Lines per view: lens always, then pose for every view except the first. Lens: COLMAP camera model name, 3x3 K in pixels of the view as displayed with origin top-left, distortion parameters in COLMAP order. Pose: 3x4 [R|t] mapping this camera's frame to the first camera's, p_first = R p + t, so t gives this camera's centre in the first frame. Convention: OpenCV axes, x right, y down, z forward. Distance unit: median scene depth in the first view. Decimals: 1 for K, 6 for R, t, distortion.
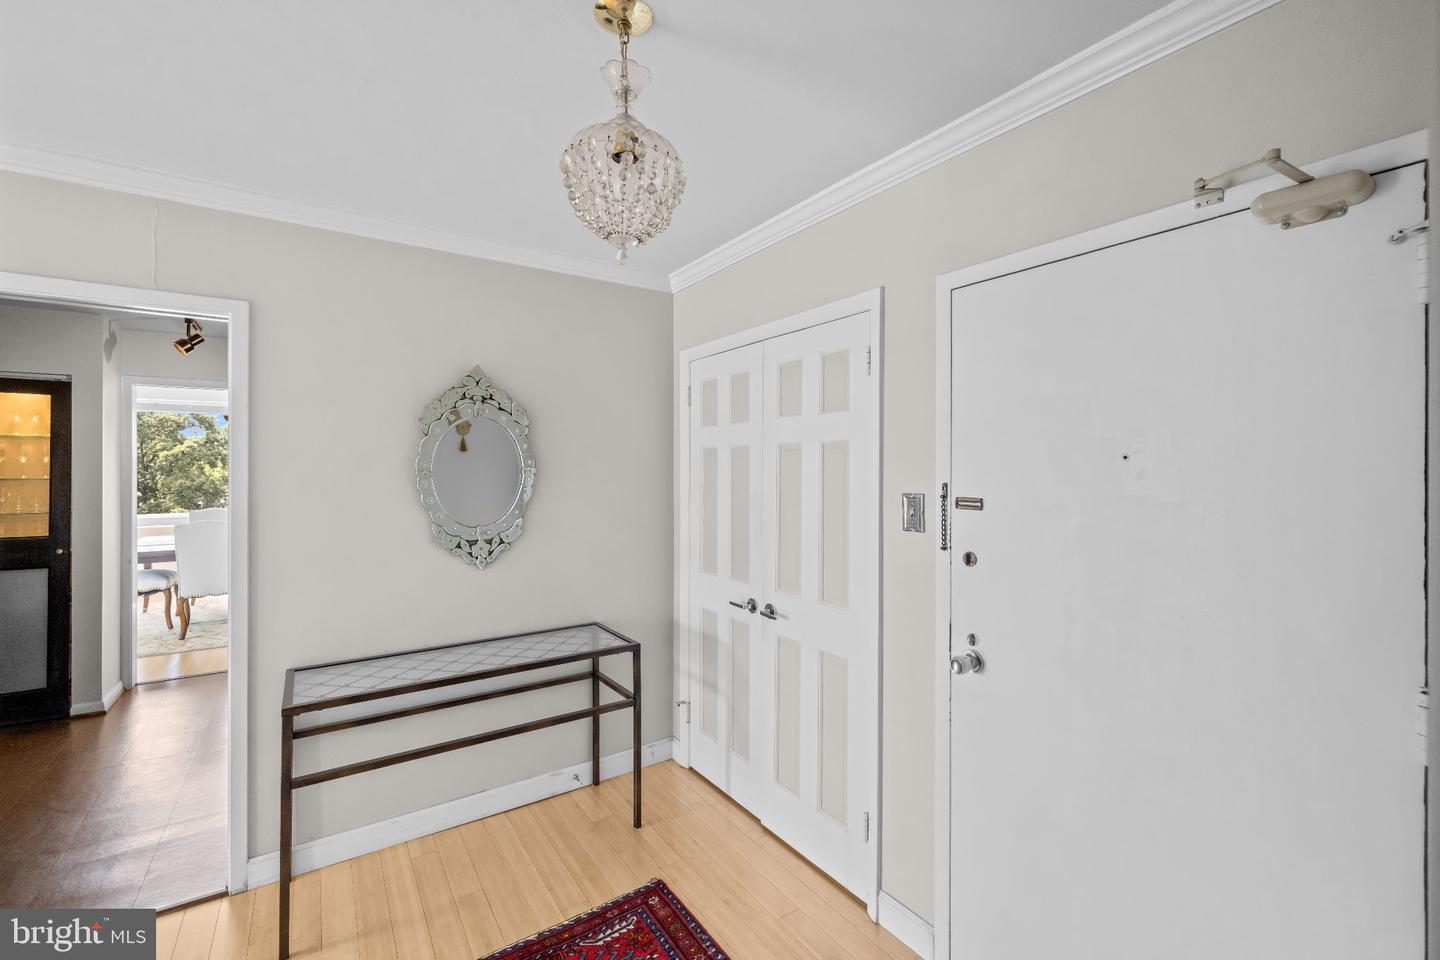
lens RADIAL K [[601.2, 0, 718.6], [0, 601.2, 466.0], [0, 0, 1]] dist [-0.001187, 0.000013]
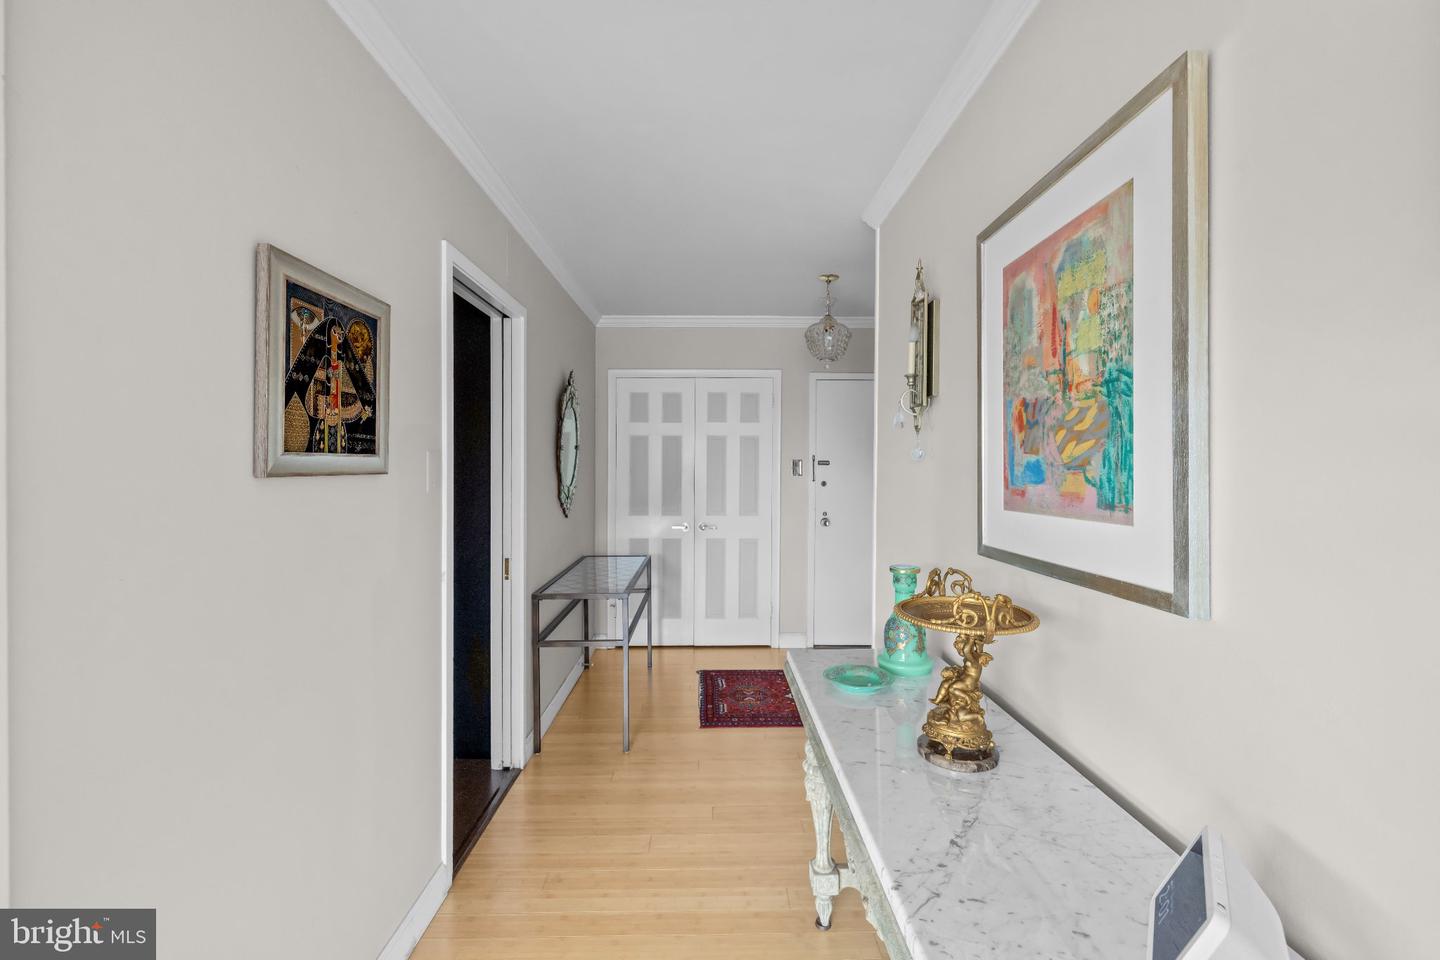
lens RADIAL K [[601.2, 0, 719.4], [0, 601.2, 470.3], [0, 0, 1]] dist [-0.001187, 0.000013]
pose [[0.546495, -0.004844, 0.837448, -1.499389], [-0.005360, 0.999943, 0.009282, 0.054194], [-0.837445, -0.009562, 0.546438, -0.045676]]
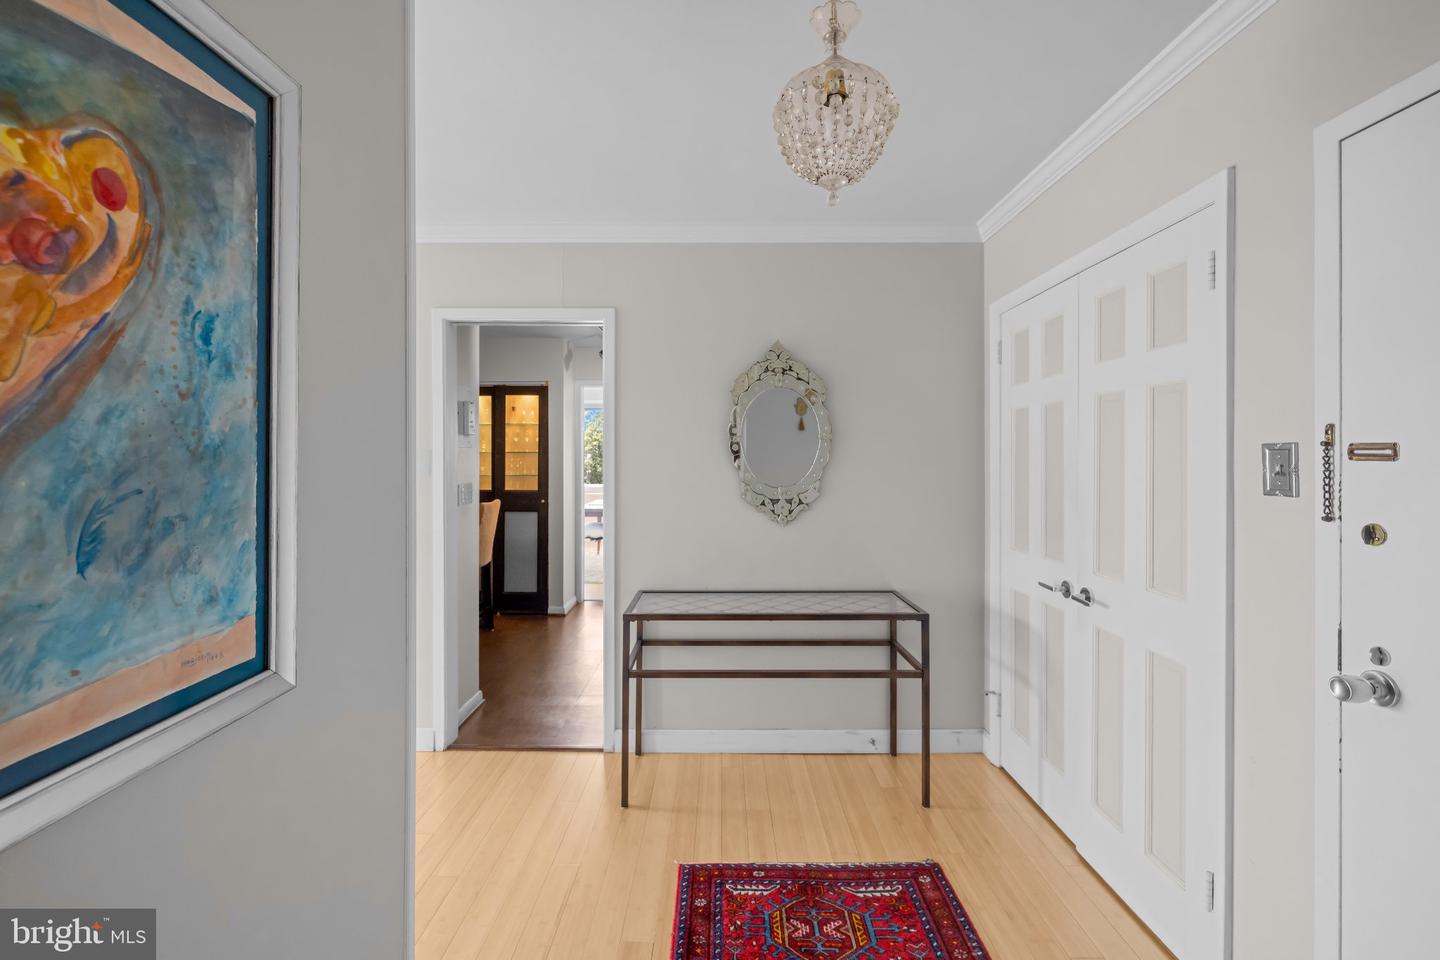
lens RADIAL K [[601.2, 0, 719.1], [0, 601.2, 455.3], [0, 0, 1]] dist [-0.001187, 0.000013]
pose [[0.827630, -0.001463, -0.561273, 0.138938], [0.000775, 0.999999, -0.001464, 0.048902], [0.561274, 0.000777, 0.827630, 0.029004]]
